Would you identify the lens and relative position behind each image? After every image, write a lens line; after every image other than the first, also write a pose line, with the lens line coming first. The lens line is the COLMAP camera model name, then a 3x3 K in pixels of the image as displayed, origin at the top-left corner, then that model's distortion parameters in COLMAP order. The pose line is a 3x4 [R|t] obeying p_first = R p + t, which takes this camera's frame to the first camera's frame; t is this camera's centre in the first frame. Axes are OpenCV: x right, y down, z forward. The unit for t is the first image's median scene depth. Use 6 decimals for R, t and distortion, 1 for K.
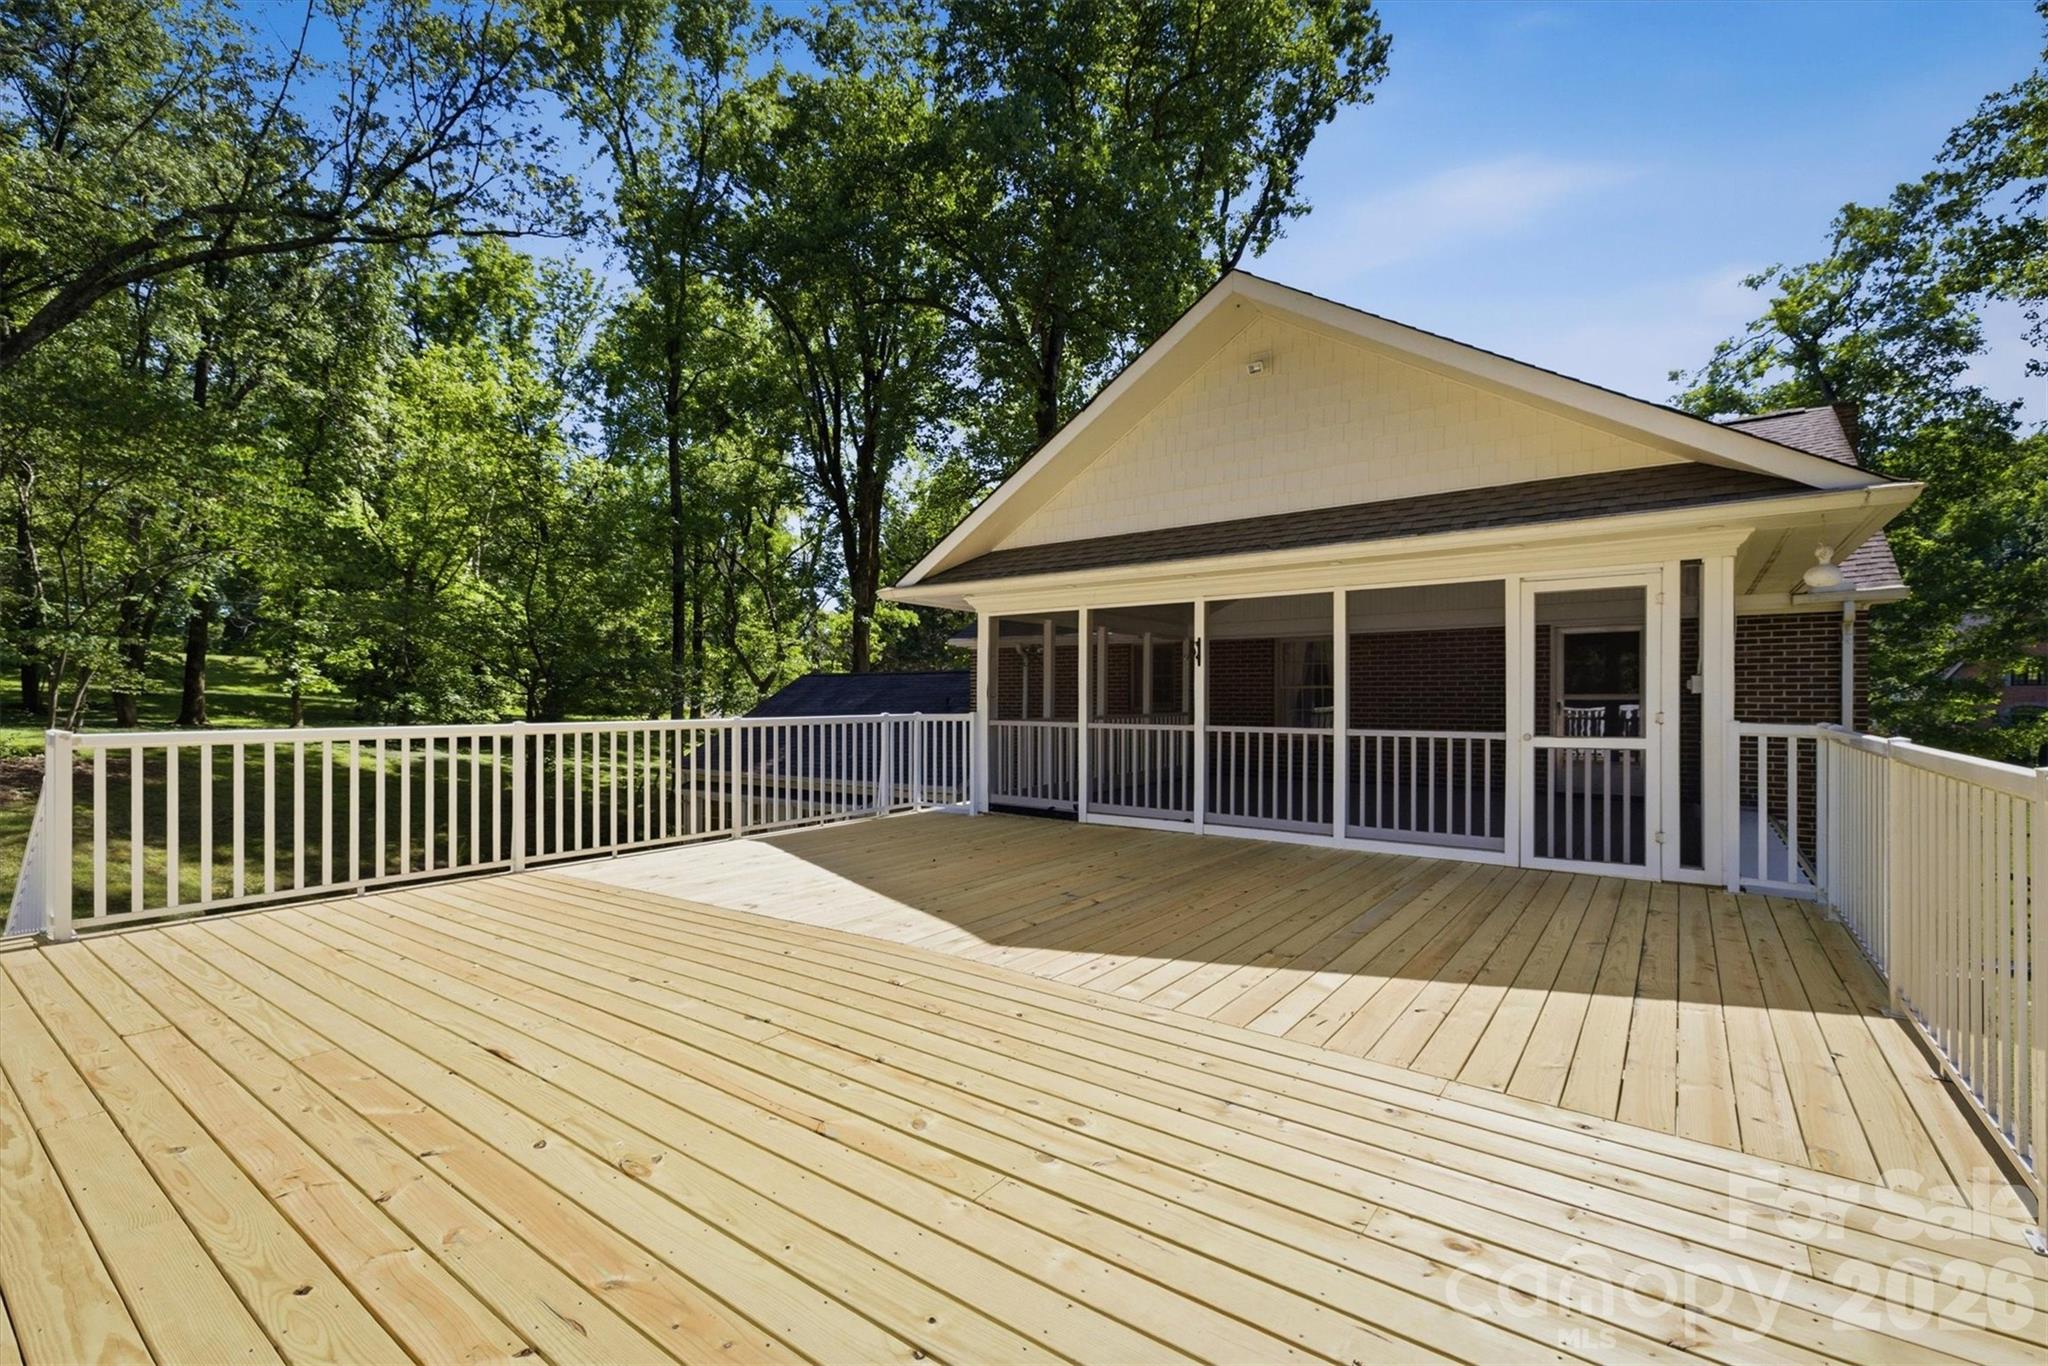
lens RADIAL K [[892.3, 0, 1031.1], [0, 892.3, 685.4], [0, 0, 1]] dist [-0.000803, 0.000148]
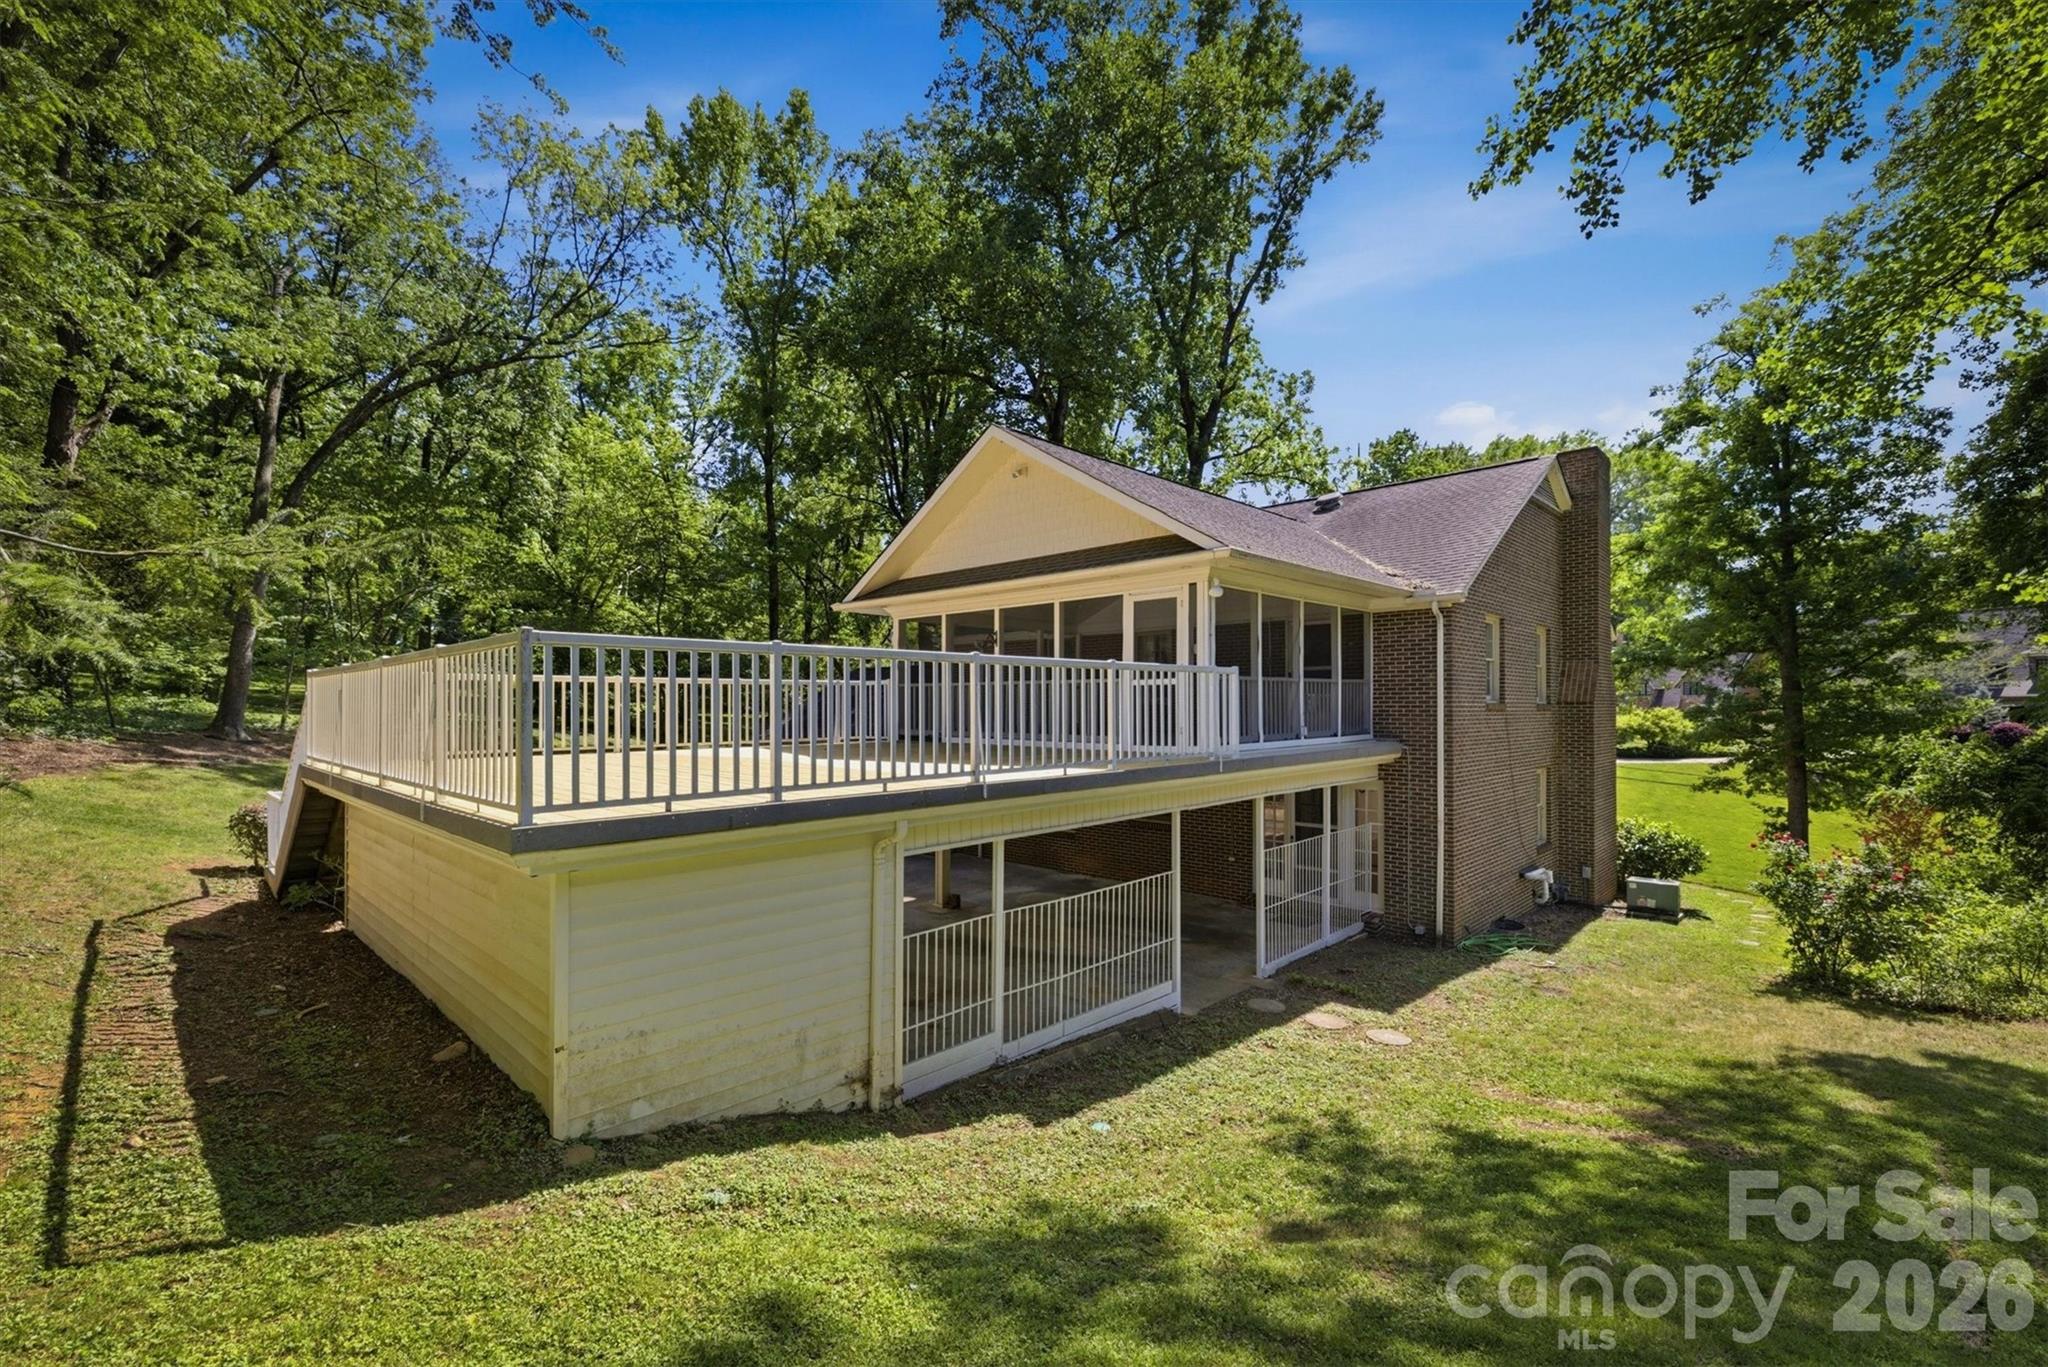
lens RADIAL K [[873.4, 0, 1025.0], [0, 873.4, 693.2], [0, 0, 1]] dist [-0.000924, -0.000123]
pose [[0.990343, -0.000962, -0.138632, 0.113162], [0.000828, 0.999999, -0.001025, 0.015620], [0.138633, 0.000900, 0.990343, -0.145246]]
